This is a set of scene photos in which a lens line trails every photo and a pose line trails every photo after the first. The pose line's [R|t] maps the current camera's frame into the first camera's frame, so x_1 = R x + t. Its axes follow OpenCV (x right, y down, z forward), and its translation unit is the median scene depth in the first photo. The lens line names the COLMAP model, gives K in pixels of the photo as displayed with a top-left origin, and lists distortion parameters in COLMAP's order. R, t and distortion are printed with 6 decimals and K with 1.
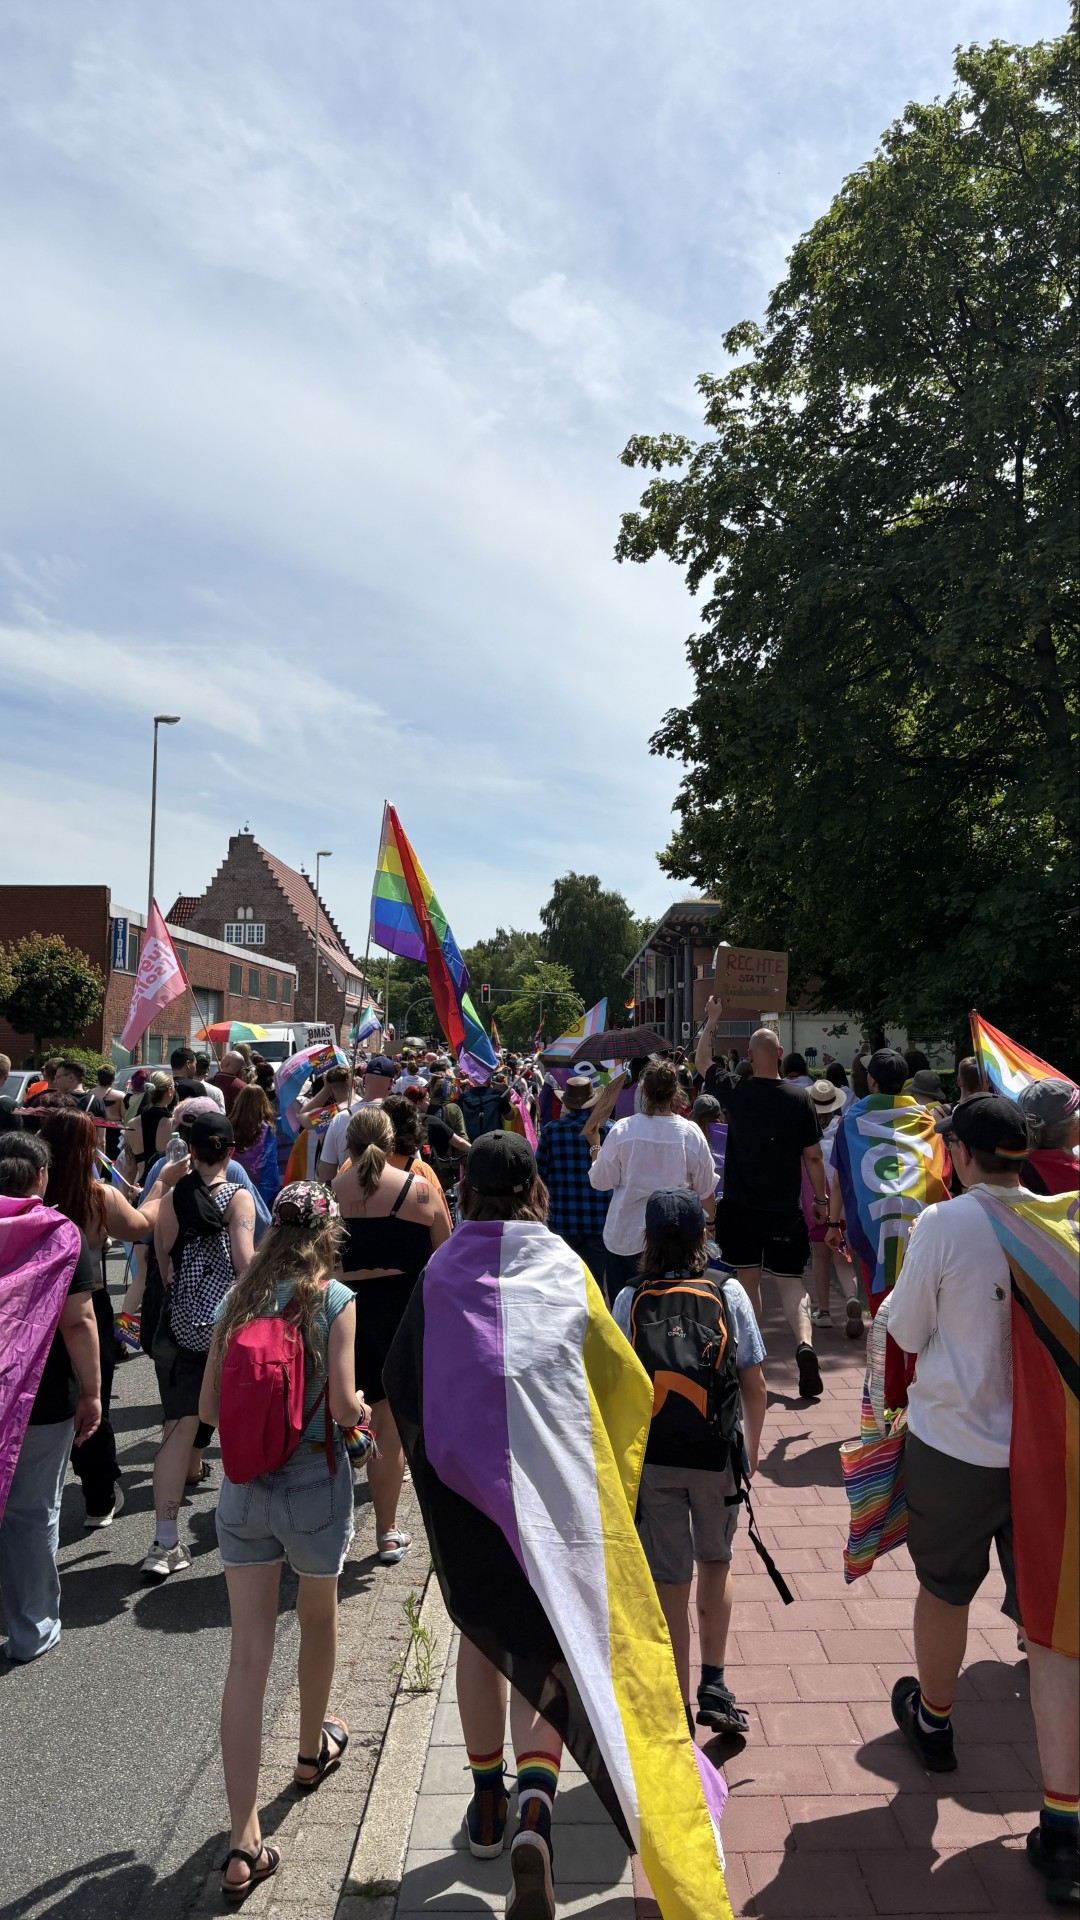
lens RADIAL K [[1779.6, 0, 540.0], [0, 1779.6, 960.0], [0, 0, 1]] dist [-0.000161, 0.005831]
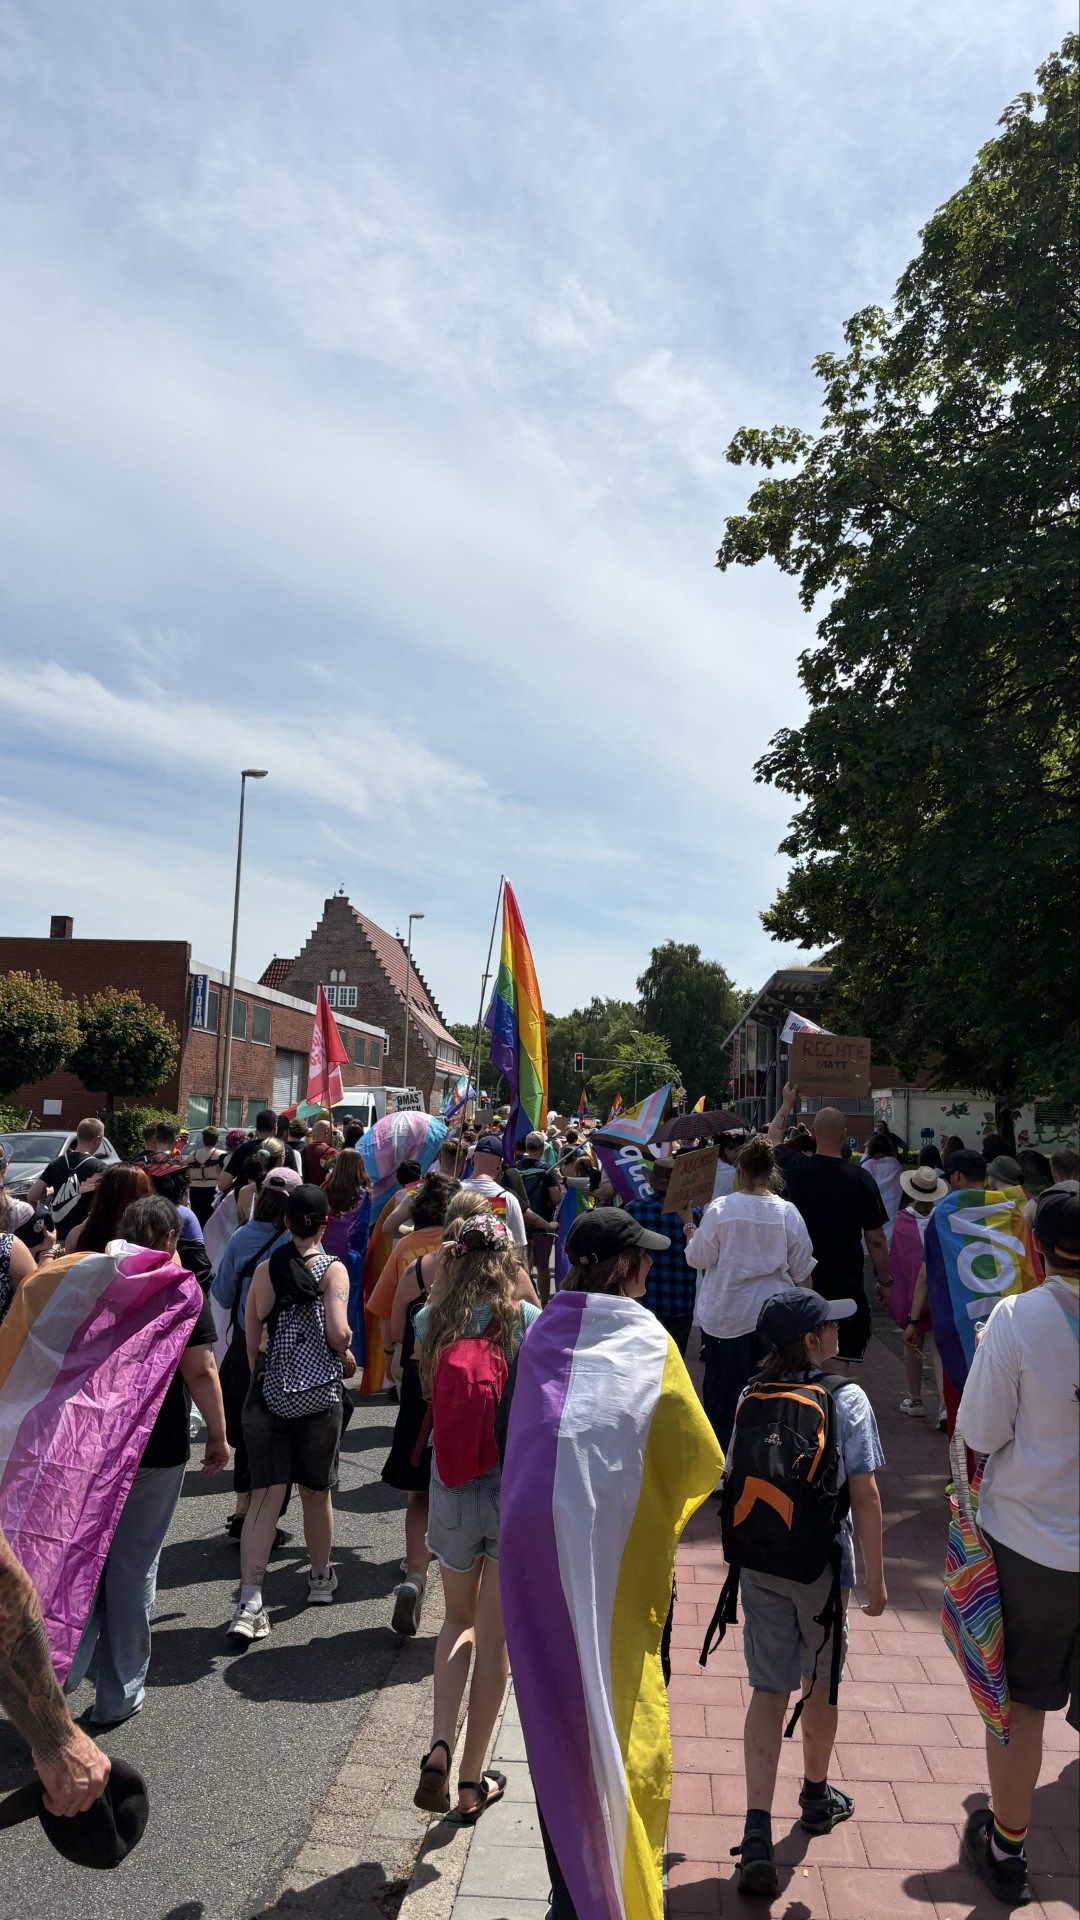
lens RADIAL K [[1395.9, 0, 493.3], [0, 1395.9, 957.9], [0, 0, 1]] dist [0.013183, -0.005122]
pose [[0.993158, 0.013523, -0.115994, 0.010871], [-0.020932, 0.997801, -0.062892, 0.010918], [0.114889, 0.064890, 0.991257, 0.235589]]
